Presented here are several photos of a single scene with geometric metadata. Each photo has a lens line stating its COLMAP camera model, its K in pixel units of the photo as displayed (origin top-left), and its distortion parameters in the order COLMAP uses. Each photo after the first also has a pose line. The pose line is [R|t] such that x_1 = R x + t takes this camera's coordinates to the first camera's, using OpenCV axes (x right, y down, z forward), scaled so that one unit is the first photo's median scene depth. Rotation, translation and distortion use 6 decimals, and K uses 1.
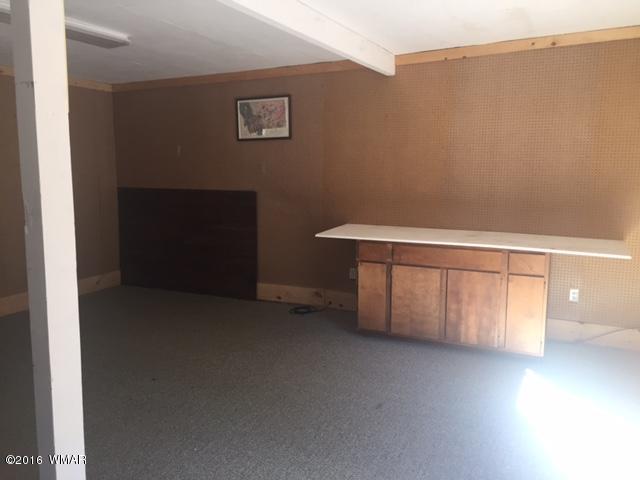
lens RADIAL K [[548.9, 0, 320.0], [0, 548.9, 240.1], [0, 0, 1]] dist [0.061086, -0.007191]
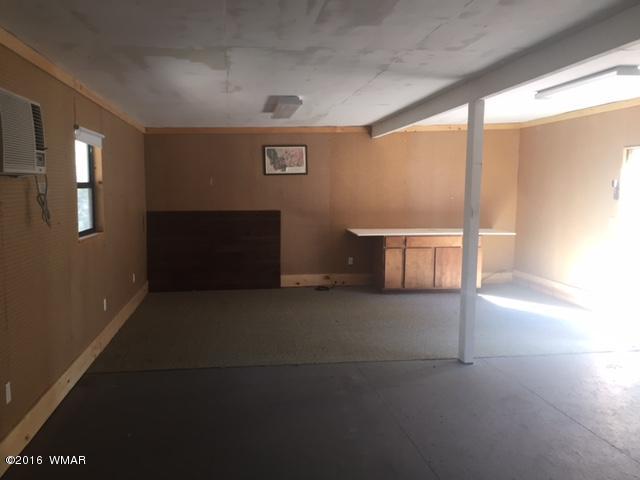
lens RADIAL K [[548.9, 0, 319.5], [0, 548.9, 240.5], [0, 0, 1]] dist [0.061086, -0.007191]
pose [[0.833429, -0.056442, 0.549737, -0.841875], [0.079235, 0.996697, -0.017792, 0.023073], [-0.546917, 0.058387, 0.835149, -0.245512]]
